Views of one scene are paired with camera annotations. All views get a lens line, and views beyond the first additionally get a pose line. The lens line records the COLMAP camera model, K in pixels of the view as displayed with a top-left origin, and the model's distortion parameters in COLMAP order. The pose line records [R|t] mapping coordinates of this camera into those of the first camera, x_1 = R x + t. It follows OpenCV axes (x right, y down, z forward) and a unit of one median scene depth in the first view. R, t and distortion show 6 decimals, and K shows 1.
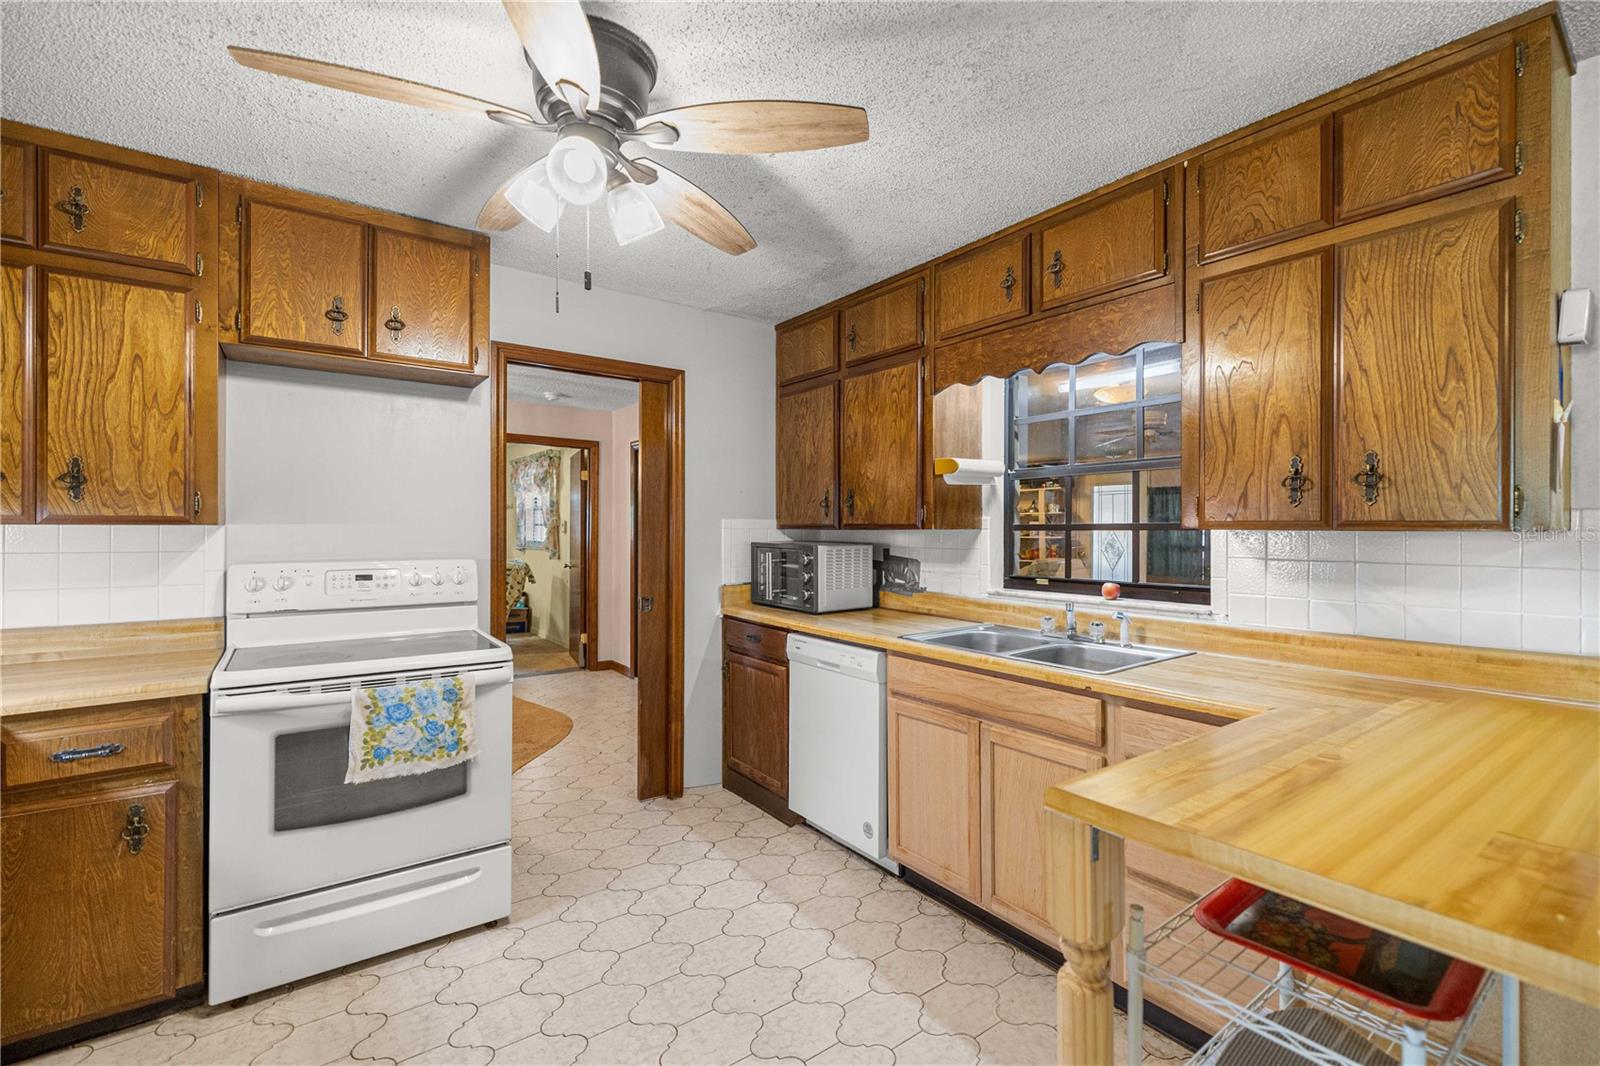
lens RADIAL K [[720.9, 0, 800.0], [0, 720.9, 533.0], [0, 0, 1]] dist [0.000314, 0.000492]
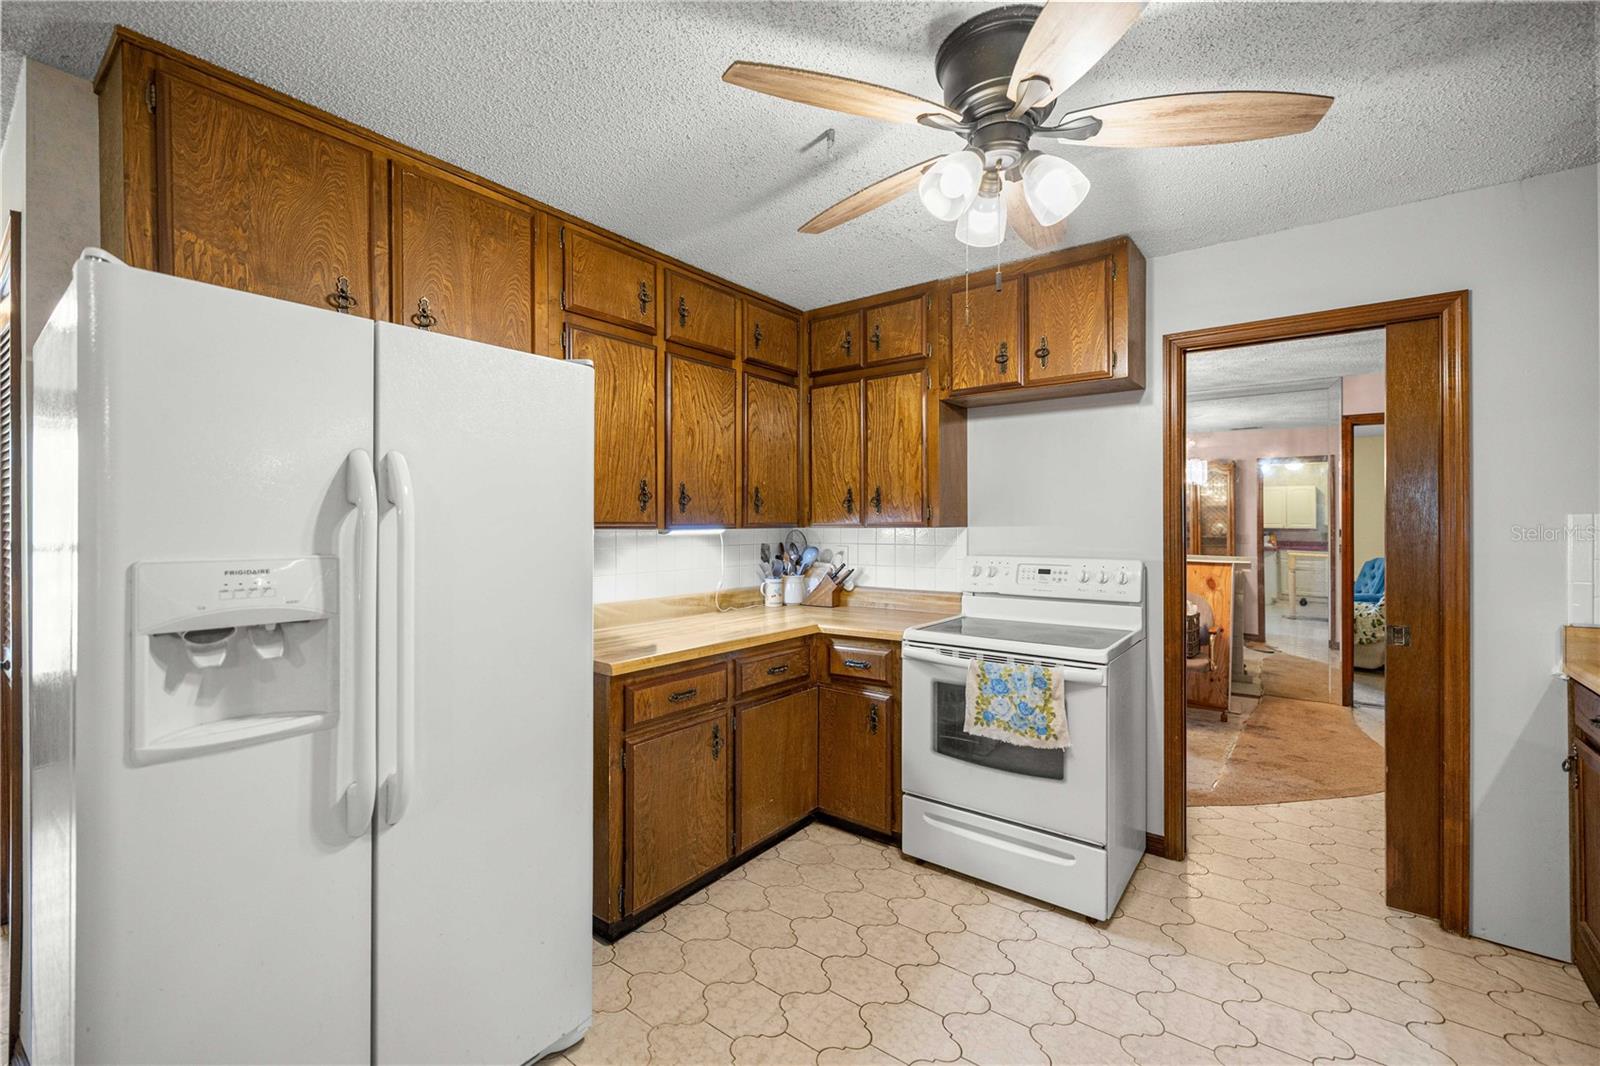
lens RADIAL K [[665.1, 0, 792.9], [0, 665.1, 530.6], [0, 0, 1]] dist [0.000534, 0.000646]
pose [[0.270332, 0.003948, -0.962759, 0.392692], [-0.002676, 0.999991, 0.003349, -0.009106], [0.962763, 0.001671, 0.270340, 0.371457]]
